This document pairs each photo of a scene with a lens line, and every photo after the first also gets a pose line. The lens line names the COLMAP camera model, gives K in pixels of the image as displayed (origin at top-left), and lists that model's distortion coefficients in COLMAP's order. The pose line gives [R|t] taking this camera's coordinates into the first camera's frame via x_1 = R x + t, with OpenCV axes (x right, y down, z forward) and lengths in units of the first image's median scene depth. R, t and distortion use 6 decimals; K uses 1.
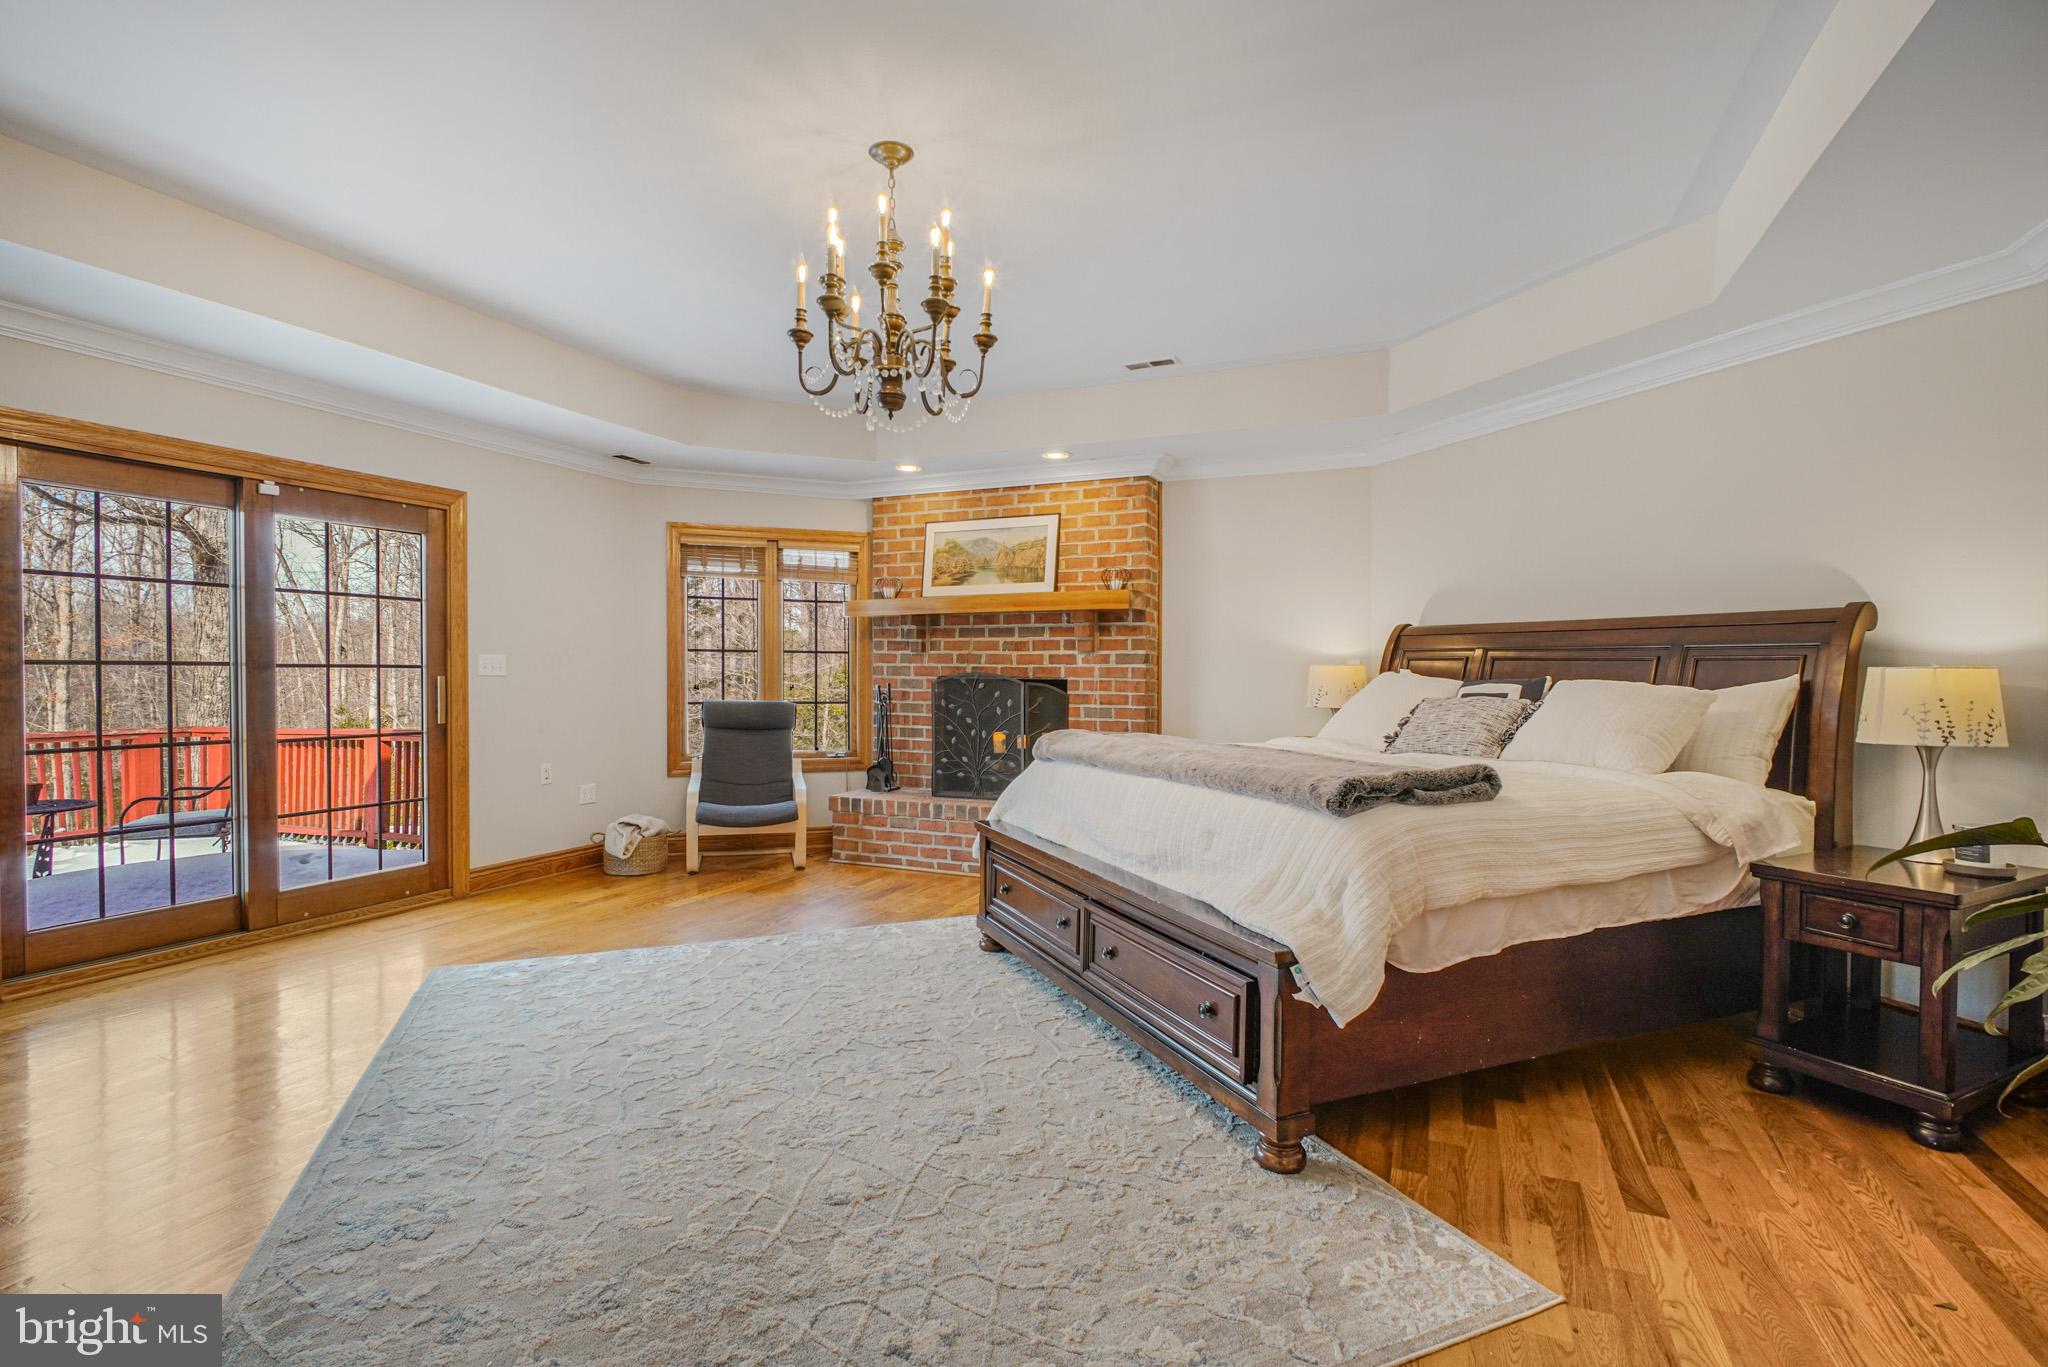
lens RADIAL K [[952.4, 0, 1009.8], [0, 952.4, 678.3], [0, 0, 1]] dist [-0.013240, 0.000058]
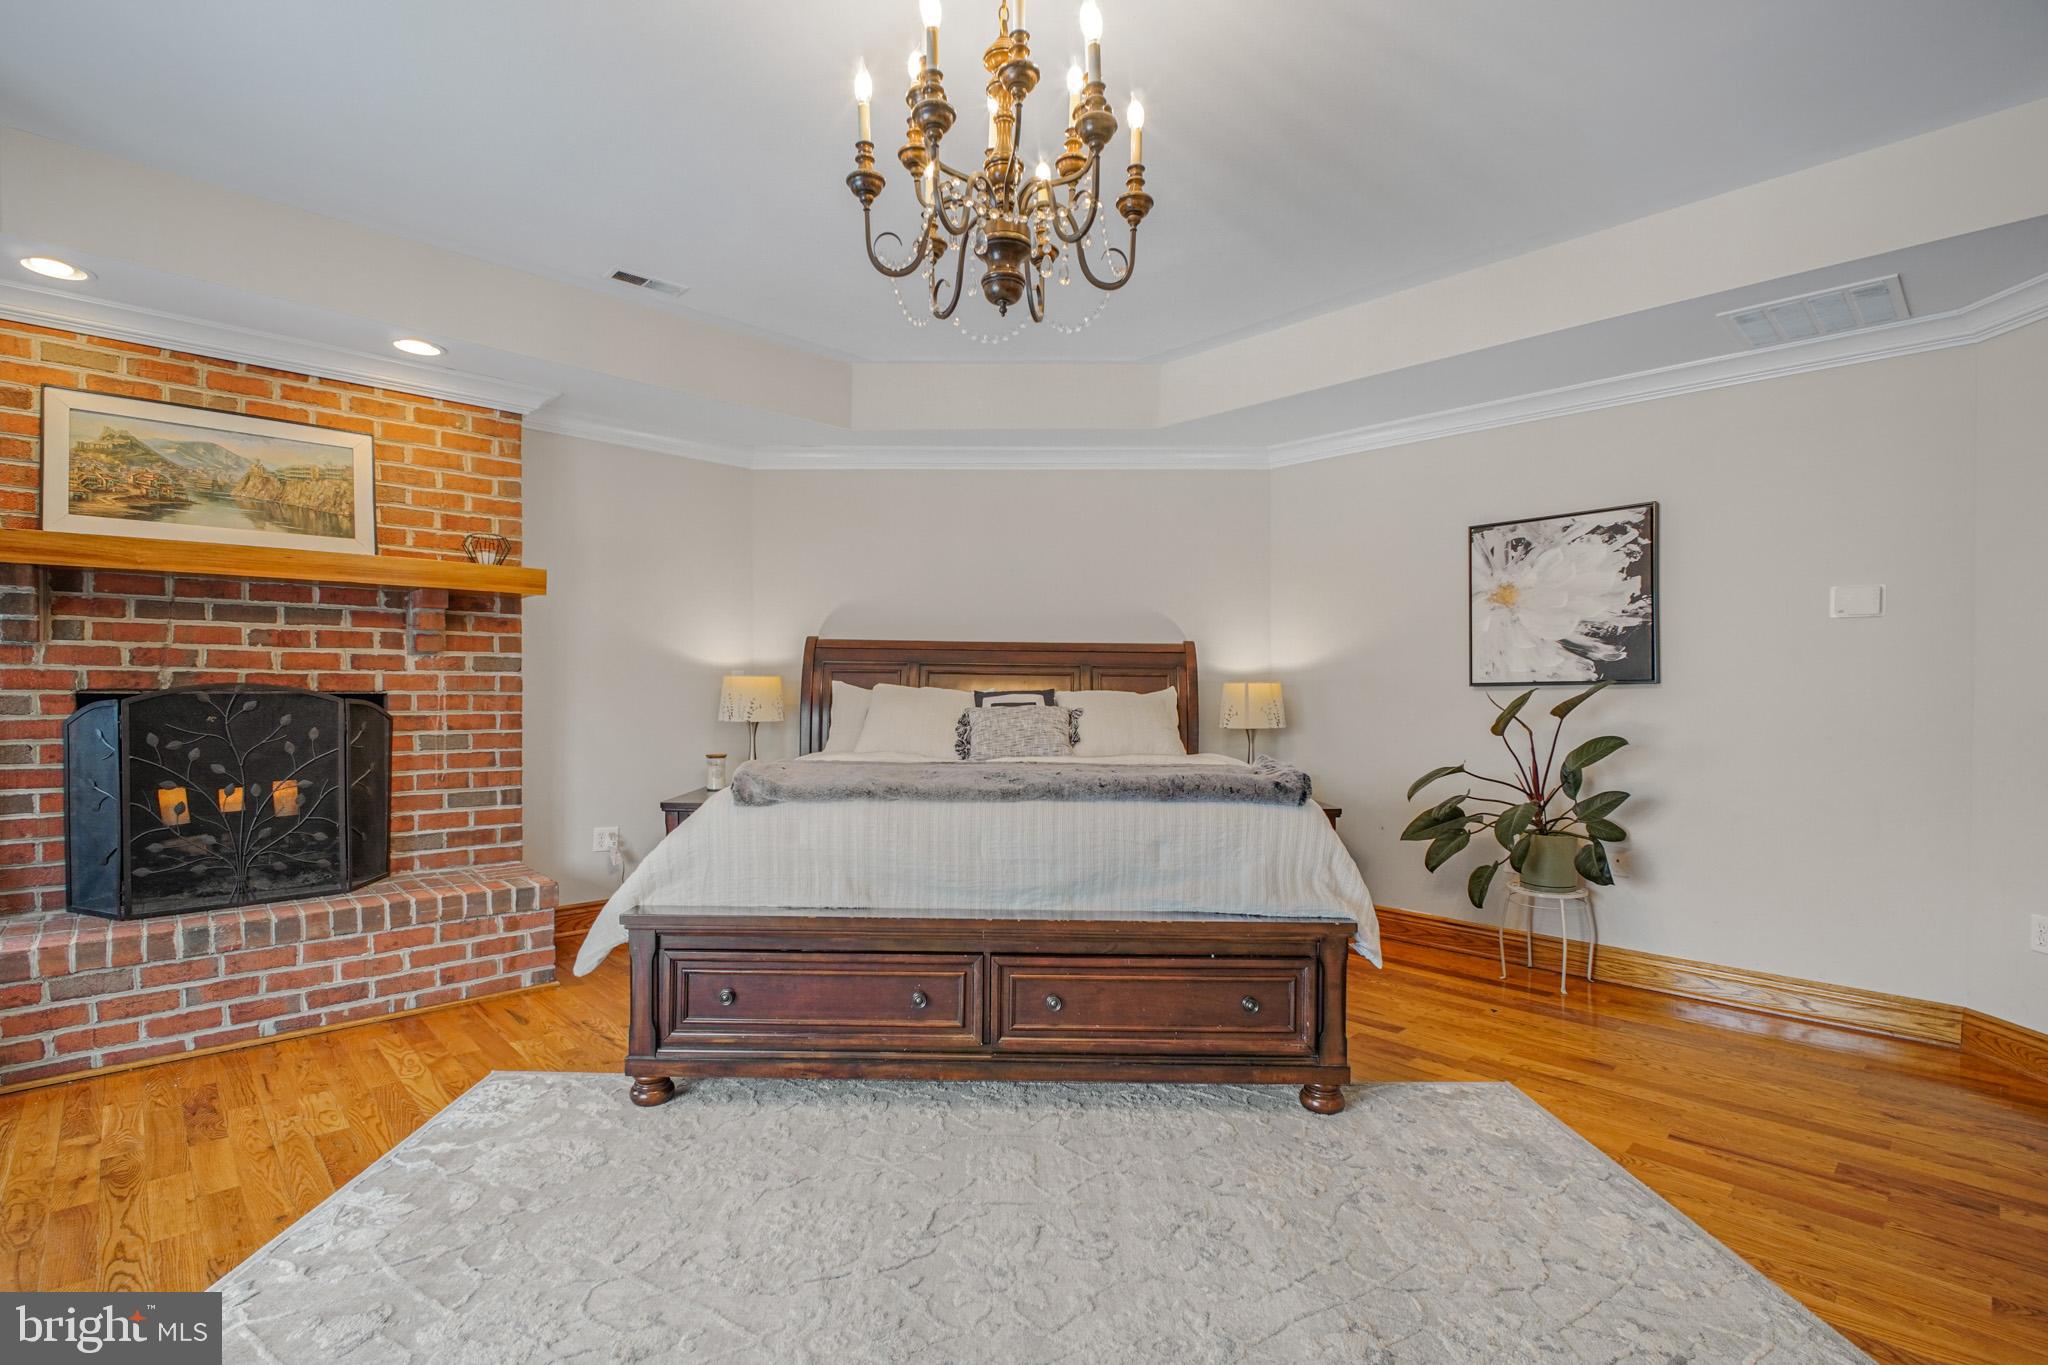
lens RADIAL K [[952.4, 0, 1013.9], [0, 952.4, 693.4], [0, 0, 1]] dist [-0.013240, 0.000058]
pose [[0.387487, -0.006401, 0.921853, -0.370334], [0.003566, 0.999979, 0.005445, -0.000965], [-0.921868, 0.001177, 0.387502, 0.358697]]
